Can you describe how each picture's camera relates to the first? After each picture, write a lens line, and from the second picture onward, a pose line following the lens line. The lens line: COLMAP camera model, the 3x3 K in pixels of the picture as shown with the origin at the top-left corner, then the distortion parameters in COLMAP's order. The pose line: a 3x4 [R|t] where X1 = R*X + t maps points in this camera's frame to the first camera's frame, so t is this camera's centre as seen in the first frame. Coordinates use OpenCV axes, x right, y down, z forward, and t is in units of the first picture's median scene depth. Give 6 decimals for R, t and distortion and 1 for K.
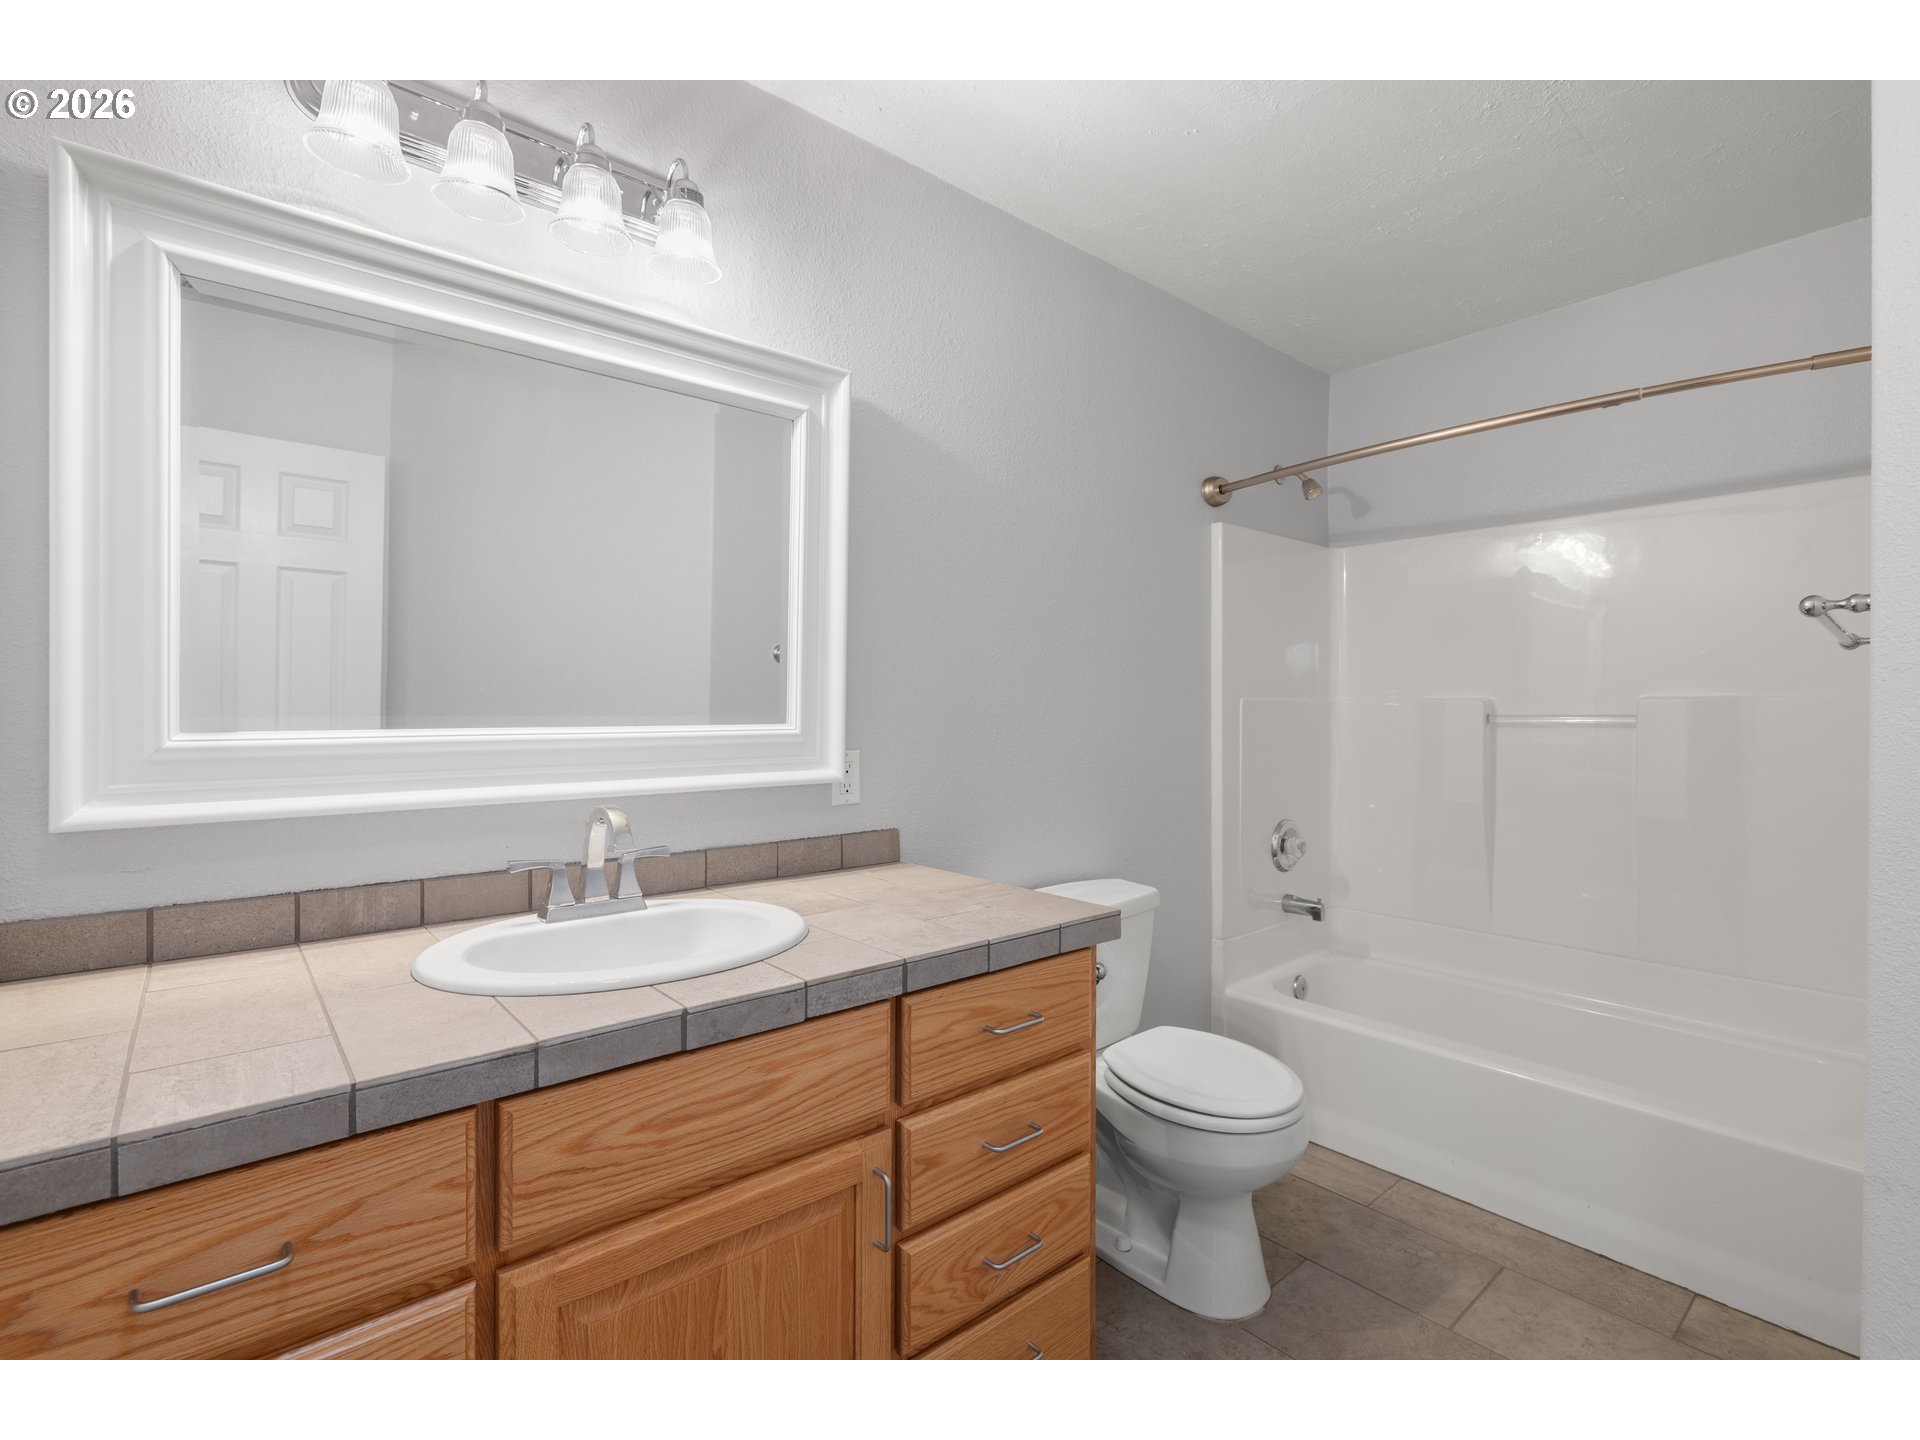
lens RADIAL K [[809.3, 0, 969.1], [0, 809.3, 707.7], [0, 0, 1]] dist [-0.001054, 0.000233]
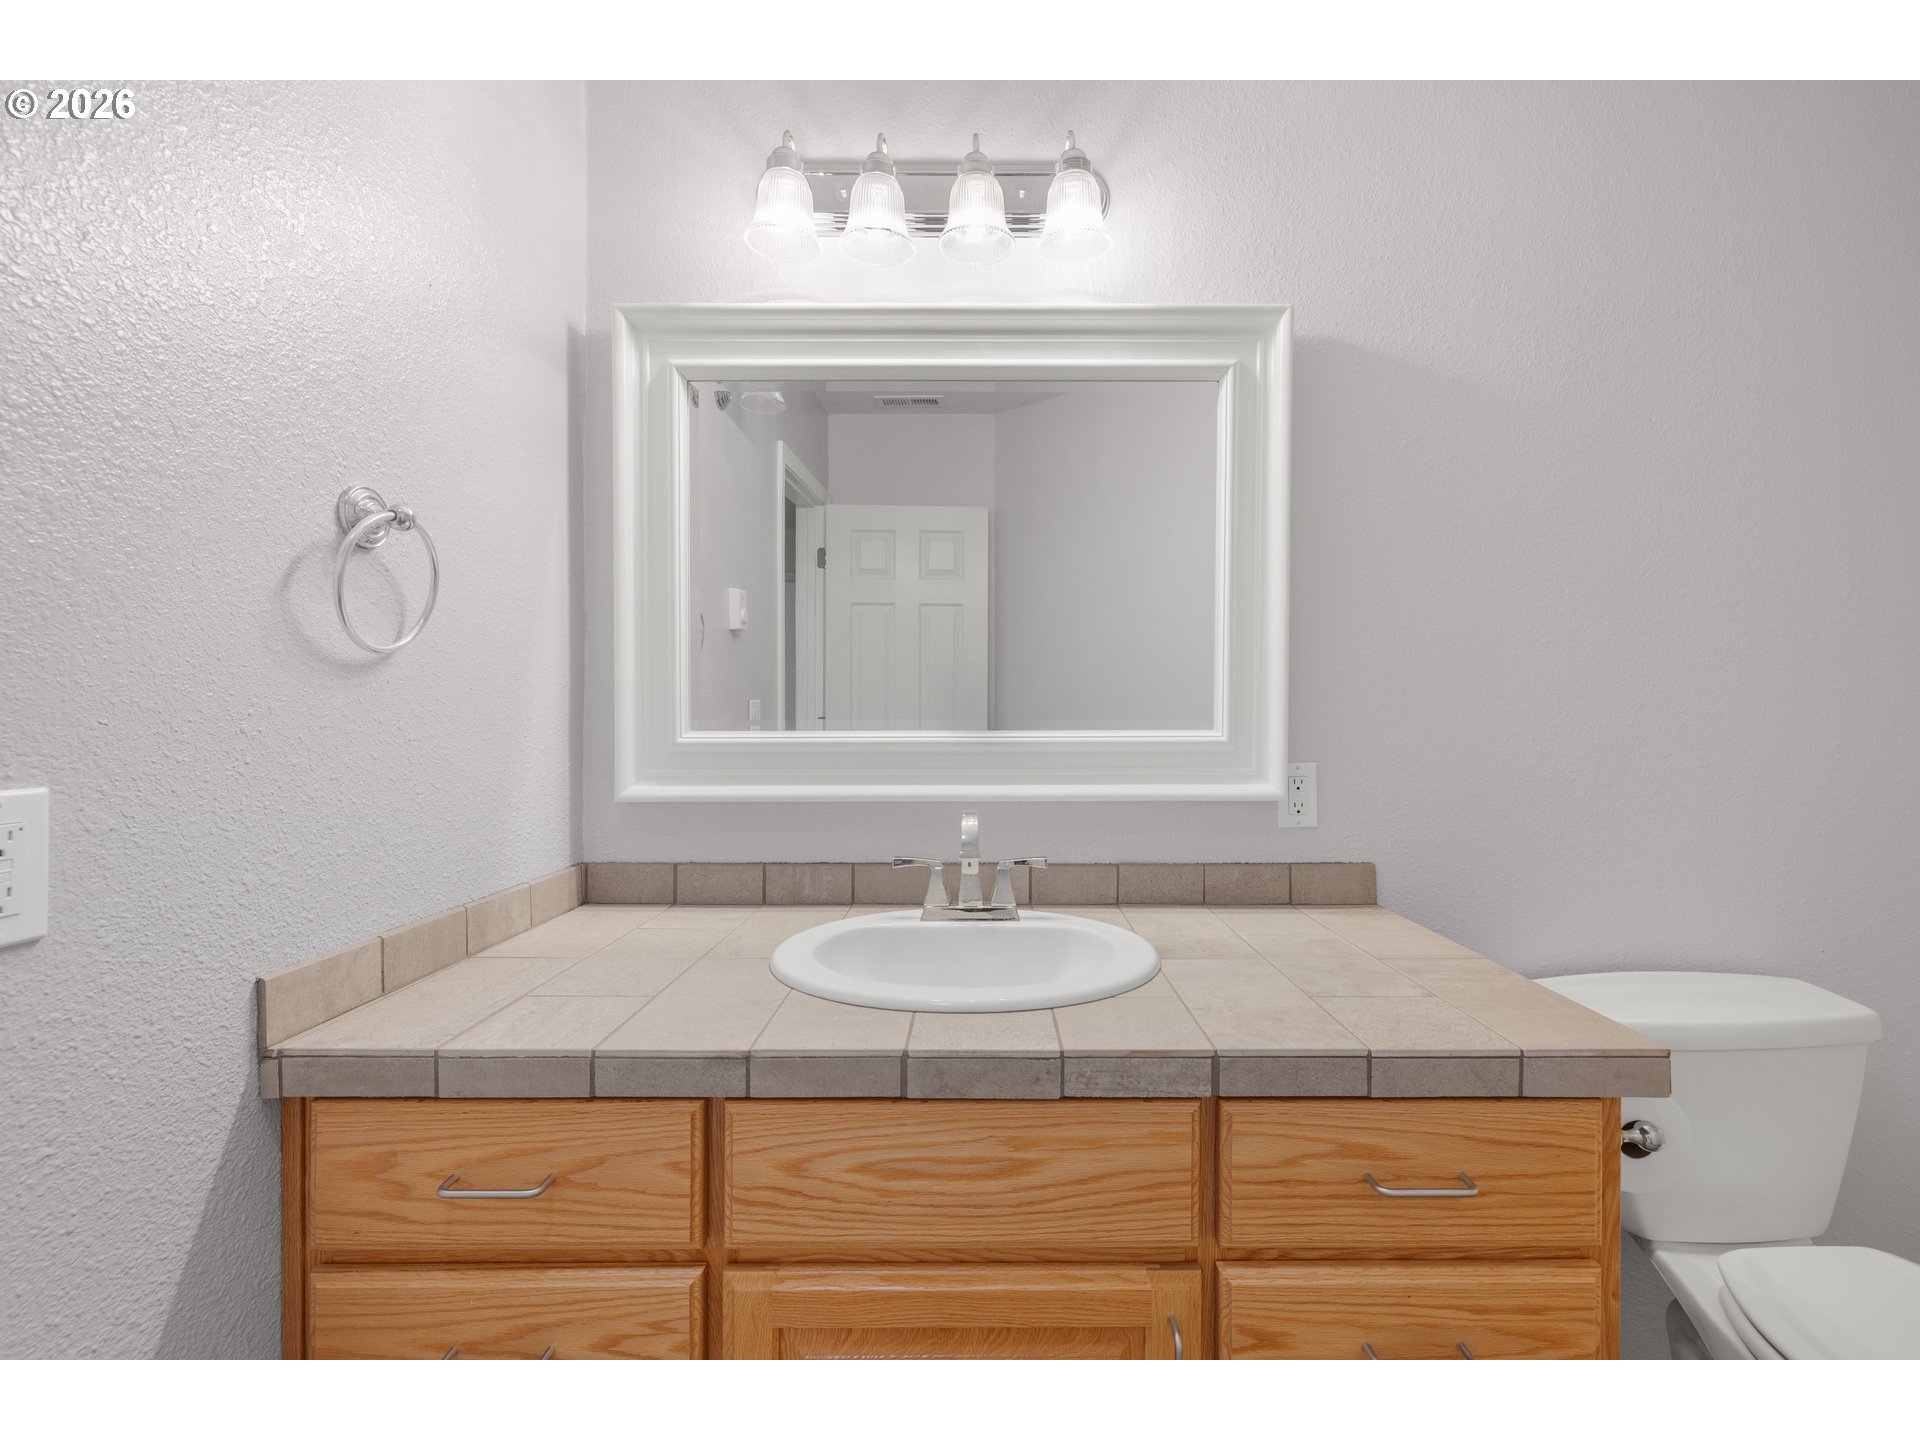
lens RADIAL K [[809.3, 0, 969.1], [0, 809.3, 707.7], [0, 0, 1]] dist [-0.001054, 0.000233]
pose [[0.780350, -0.004770, -0.625325, 0.216651], [0.001978, 0.999985, -0.005159, 0.000160], [0.625340, 0.002789, 0.780348, 0.289313]]
